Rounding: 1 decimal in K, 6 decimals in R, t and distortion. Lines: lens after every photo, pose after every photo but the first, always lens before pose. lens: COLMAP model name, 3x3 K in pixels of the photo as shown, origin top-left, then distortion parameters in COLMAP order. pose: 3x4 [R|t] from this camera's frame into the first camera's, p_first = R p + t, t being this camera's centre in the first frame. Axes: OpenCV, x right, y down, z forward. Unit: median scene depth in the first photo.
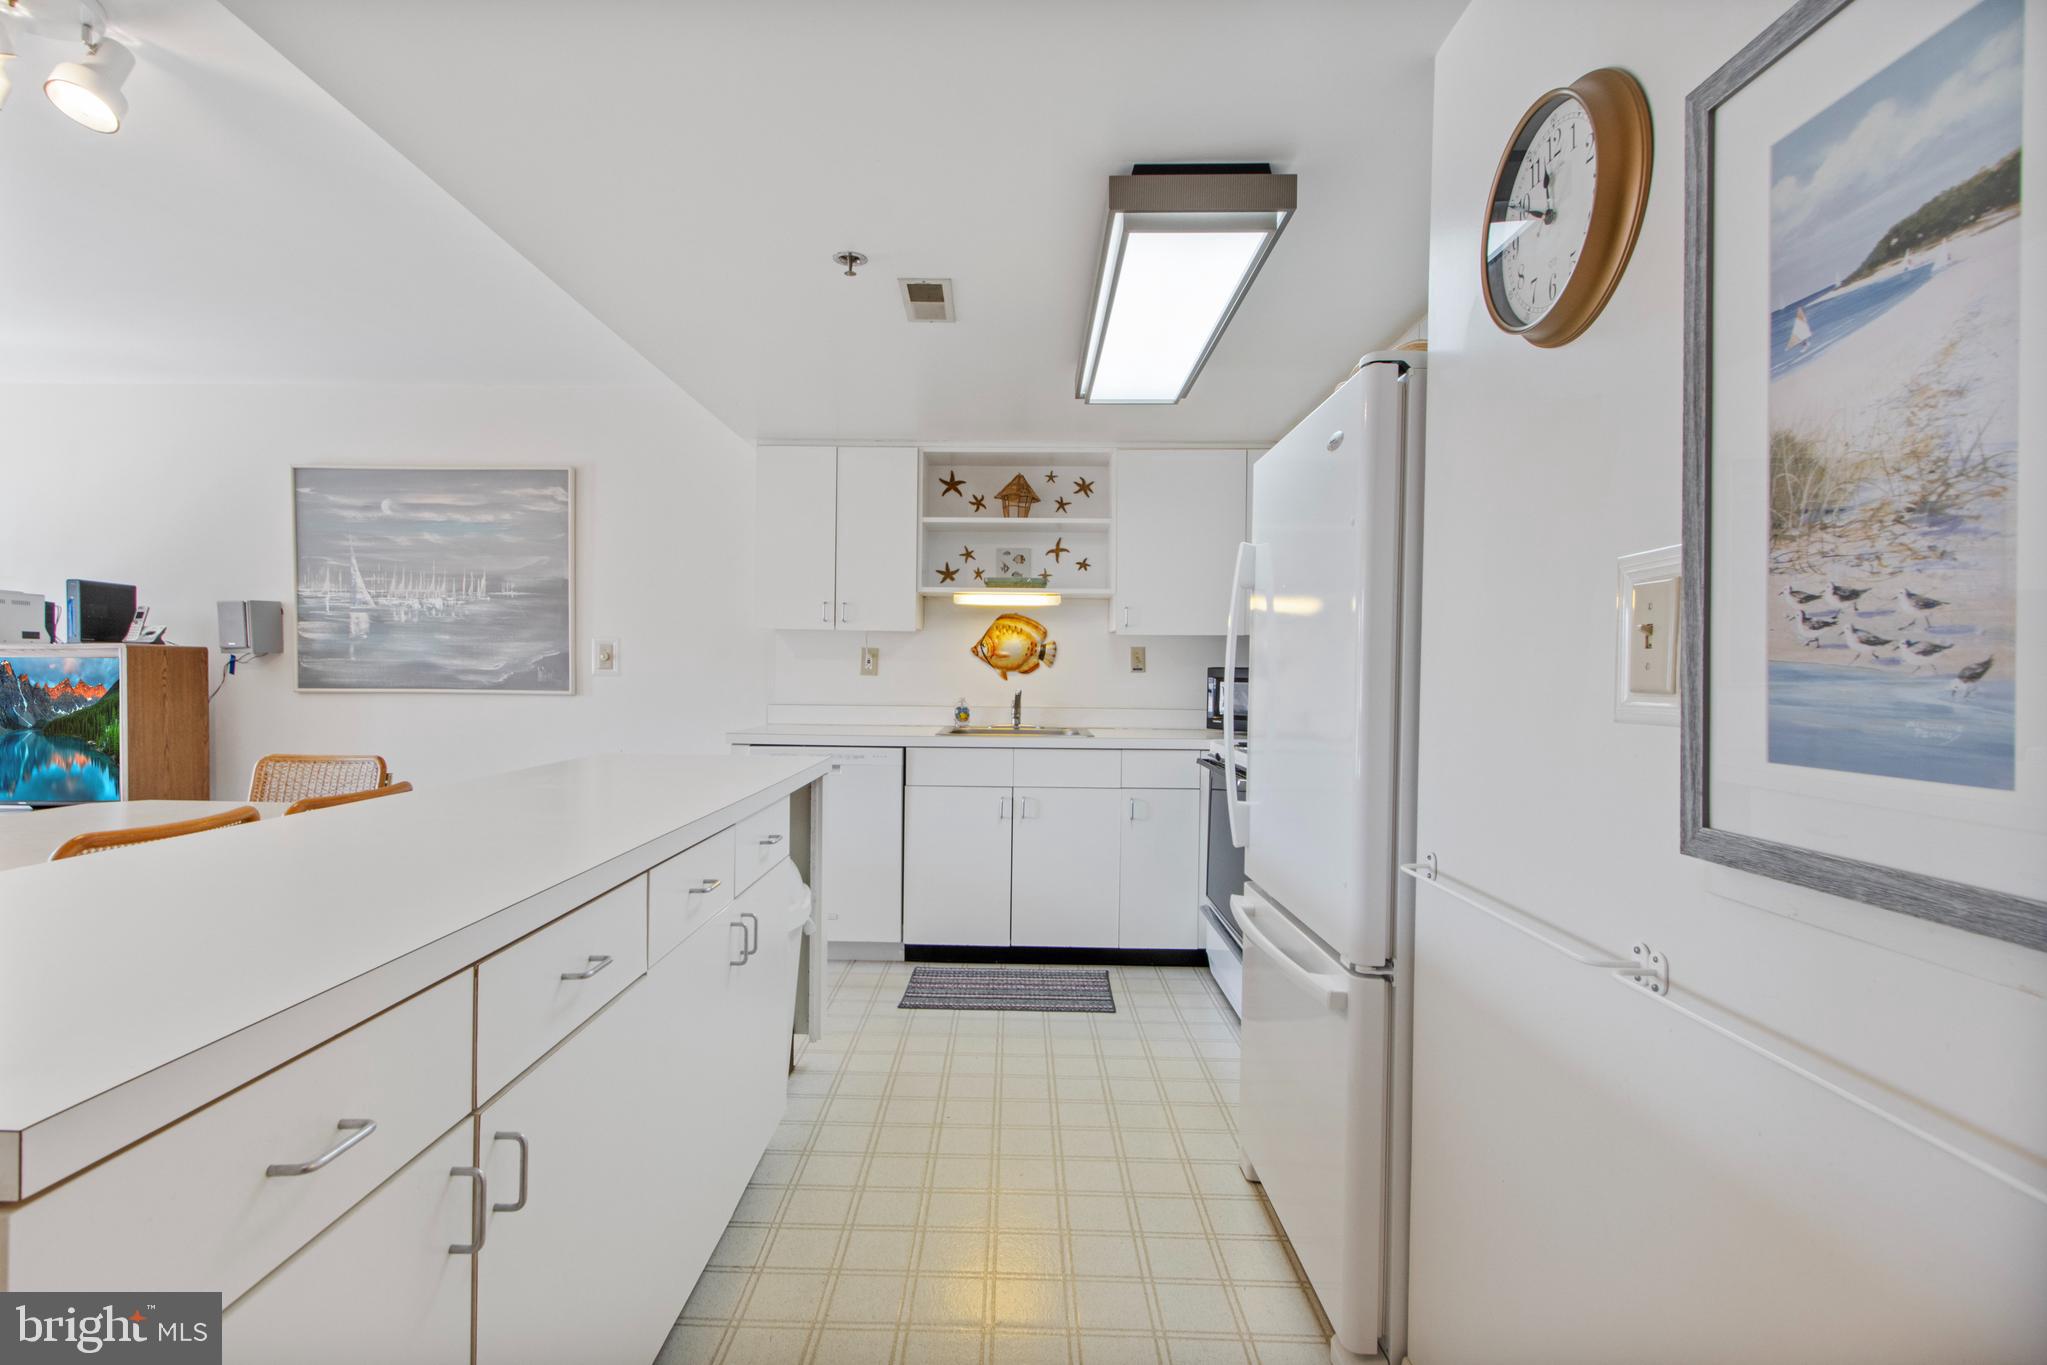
lens RADIAL K [[989.9, 0, 1023.5], [0, 989.9, 682.5], [0, 0, 1]] dist [-0.000212, 0.000111]
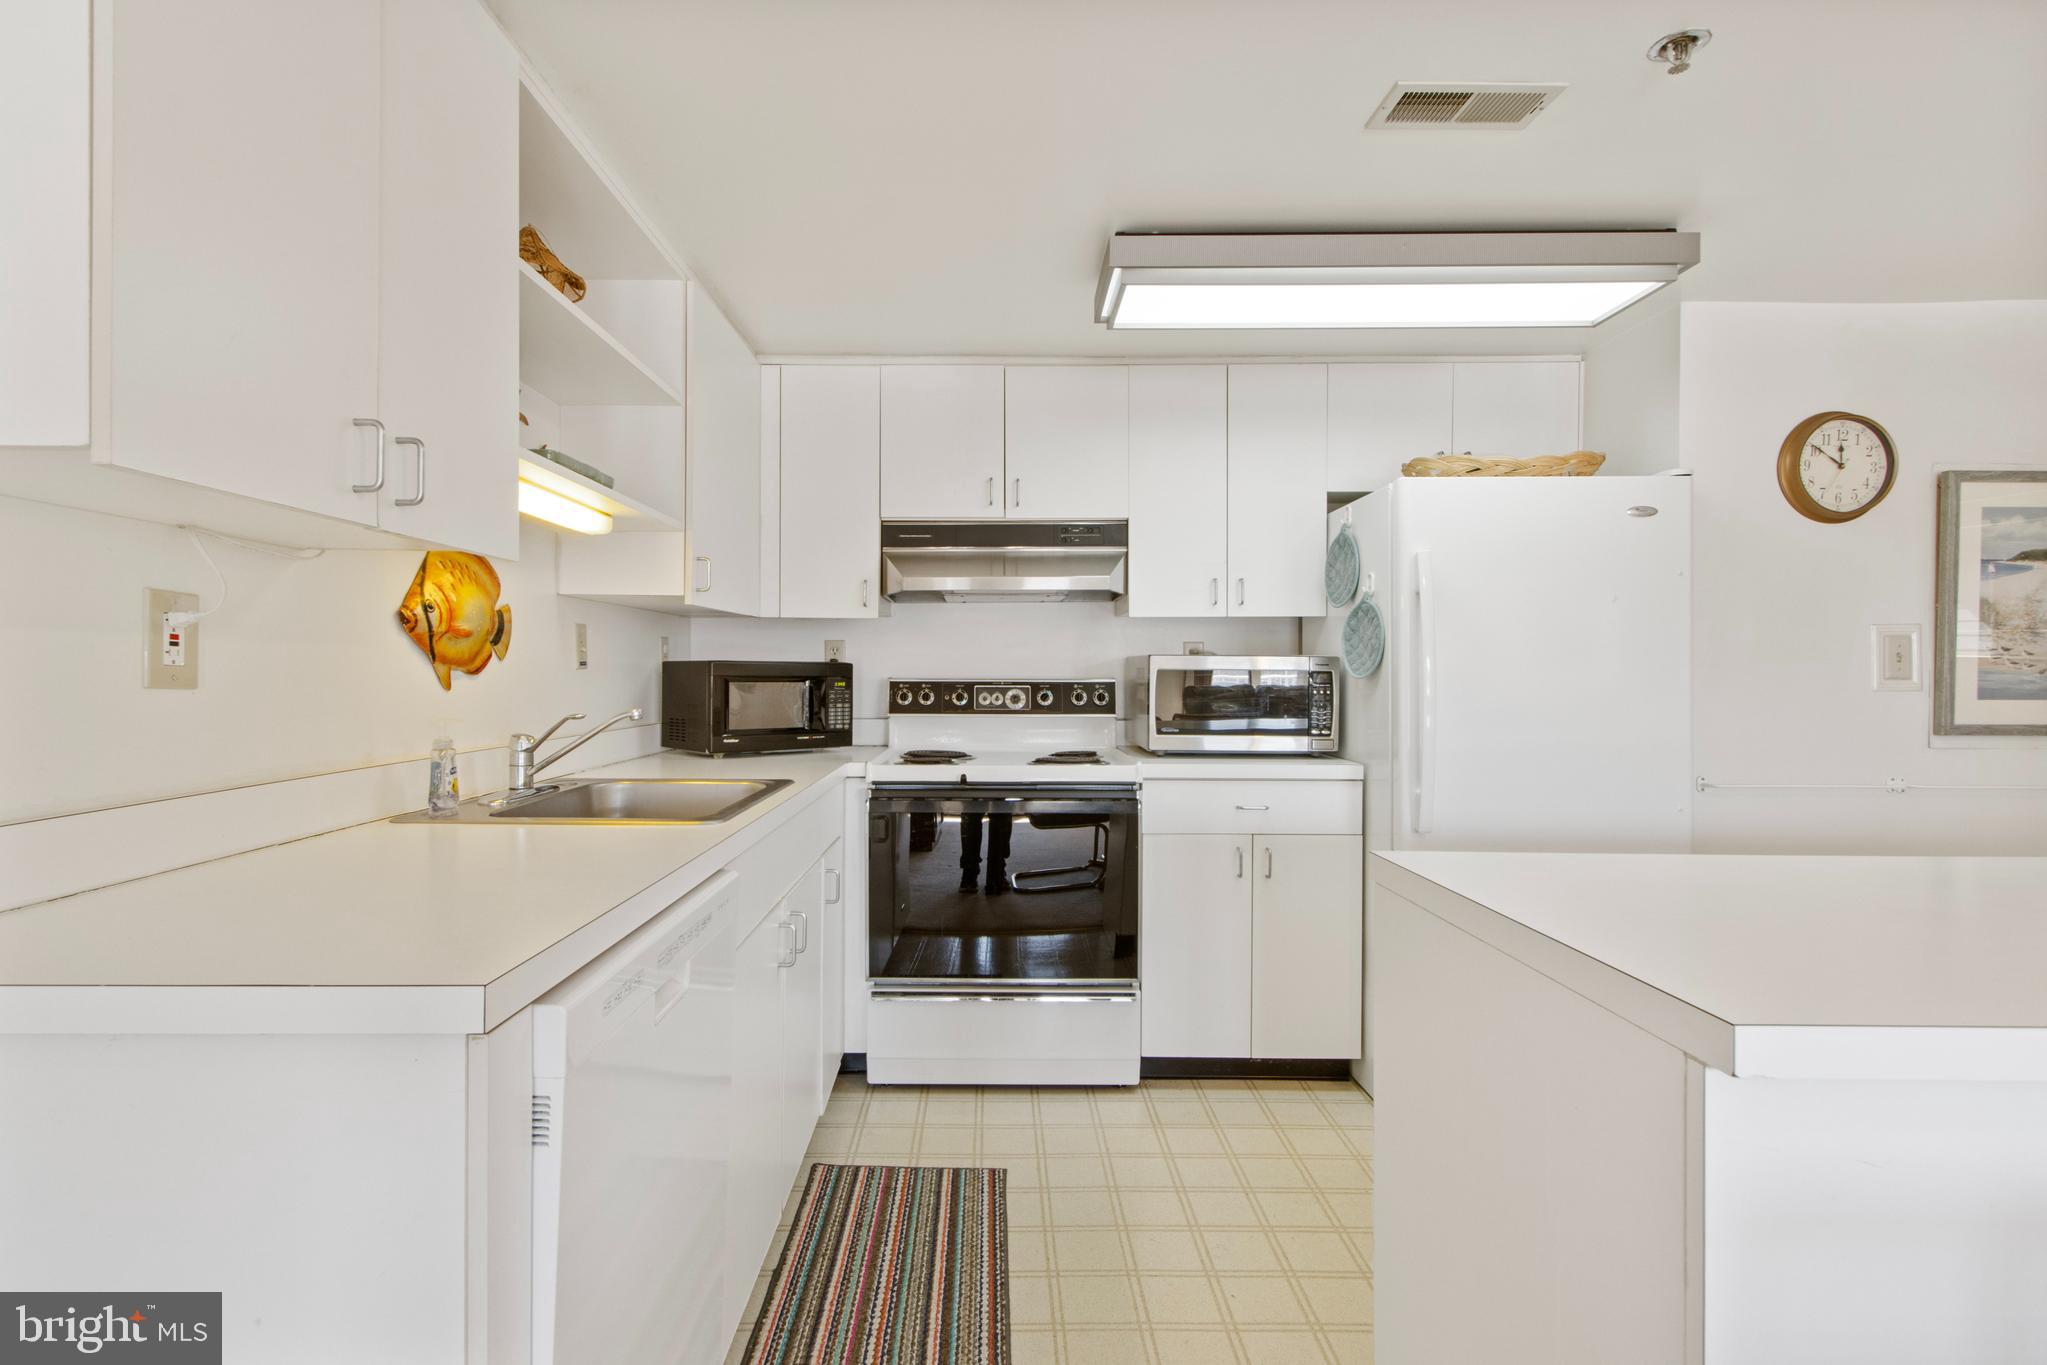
lens RADIAL K [[953.0, 0, 975.2], [0, 953.0, 674.0], [0, 0, 1]] dist [-0.000921, -0.000291]
pose [[0.006055, -0.012349, 0.999905, -2.368973], [0.009142, 0.999883, 0.012293, -0.070781], [-0.999940, 0.009066, 0.006167, 4.280330]]
